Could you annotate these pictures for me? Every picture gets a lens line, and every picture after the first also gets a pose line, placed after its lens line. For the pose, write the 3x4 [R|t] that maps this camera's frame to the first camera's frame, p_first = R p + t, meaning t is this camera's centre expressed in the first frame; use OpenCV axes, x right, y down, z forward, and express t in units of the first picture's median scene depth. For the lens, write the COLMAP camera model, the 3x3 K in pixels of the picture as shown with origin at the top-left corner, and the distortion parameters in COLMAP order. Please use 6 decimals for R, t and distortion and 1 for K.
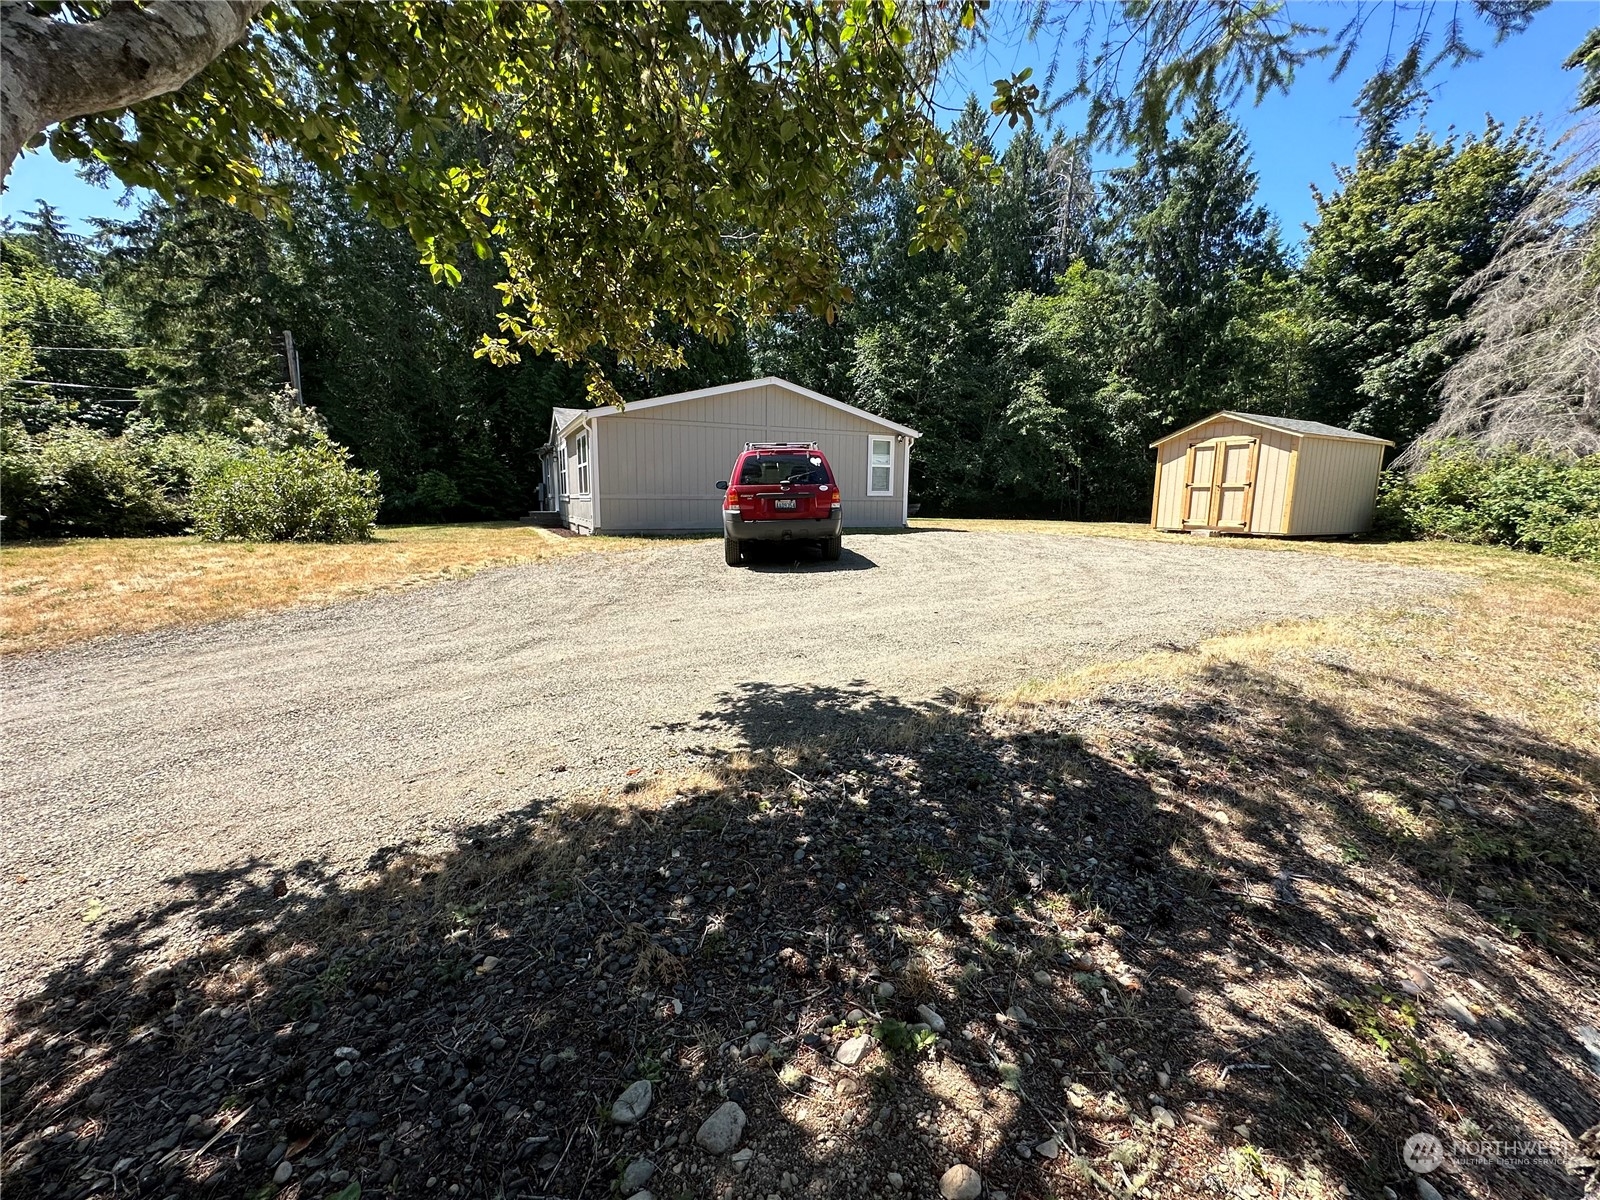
lens RADIAL K [[641.0, 0, 806.2], [0, 641.0, 597.3], [0, 0, 1]] dist [-0.001175, 0.000554]
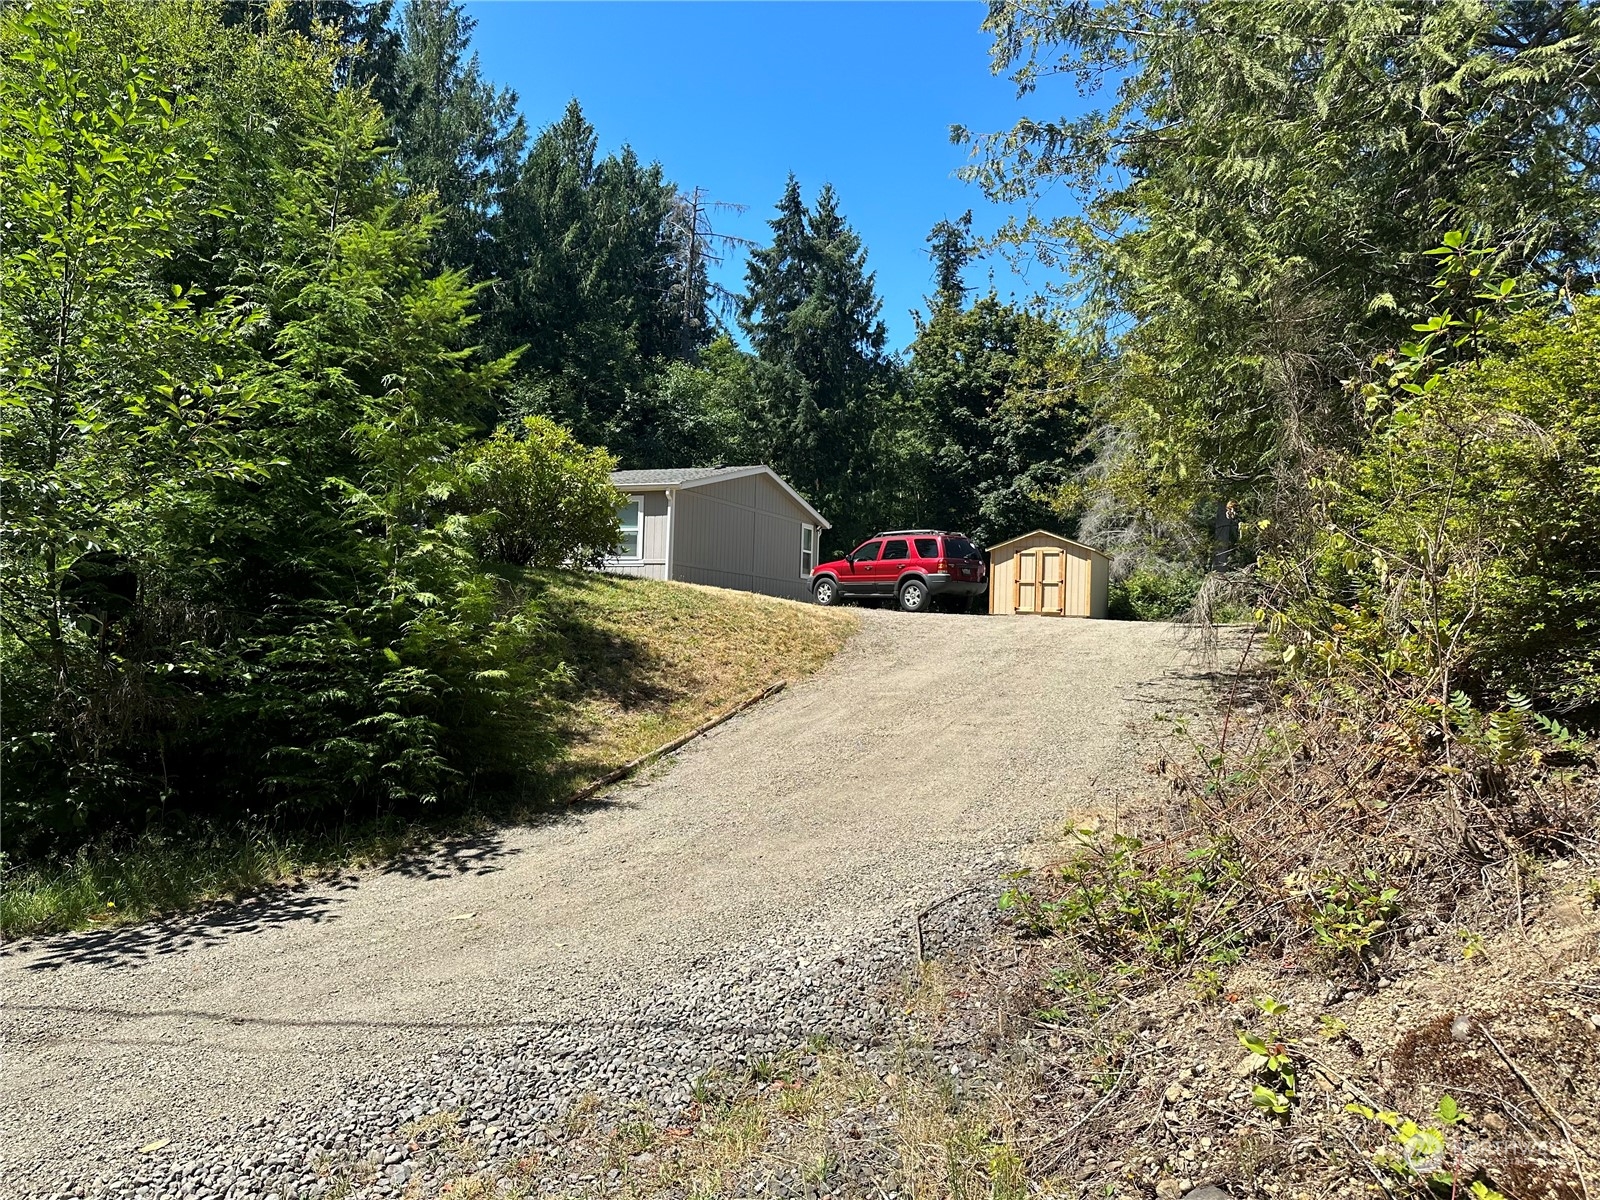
lens RADIAL K [[1105.9, 0, 826.1], [0, 1105.9, 604.6], [0, 0, 1]] dist [0.093425, -0.079855]
pose [[0.762110, 0.034403, 0.646532, -0.497709], [0.076993, 0.986686, -0.143260, 0.071107], [-0.642853, 0.158959, 0.749315, -0.187603]]
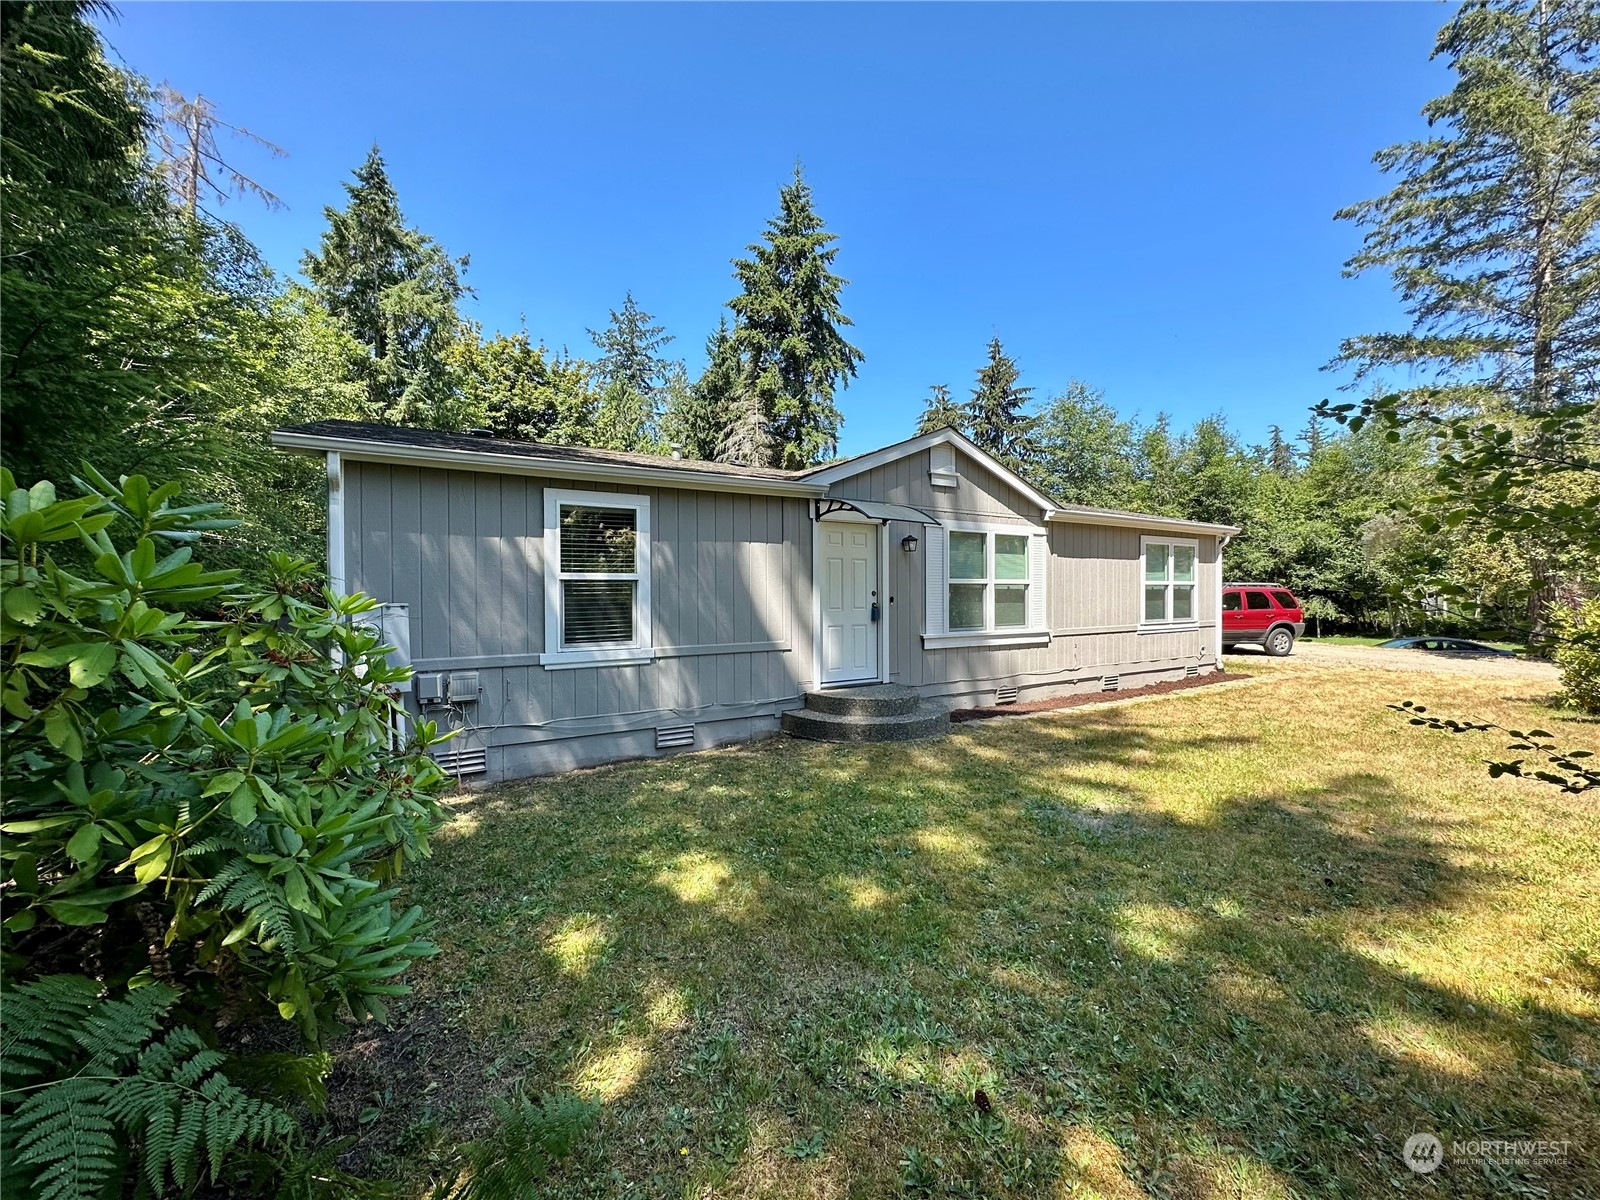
lens RADIAL K [[641.4, 0, 803.1], [0, 641.4, 596.4], [0, 0, 1]] dist [0.000496, -0.000026]
pose [[-0.085584, -0.007813, 0.996300, -0.432133], [0.157112, 0.987352, 0.021239, -0.114556], [-0.983865, 0.158348, -0.083275, 0.619973]]
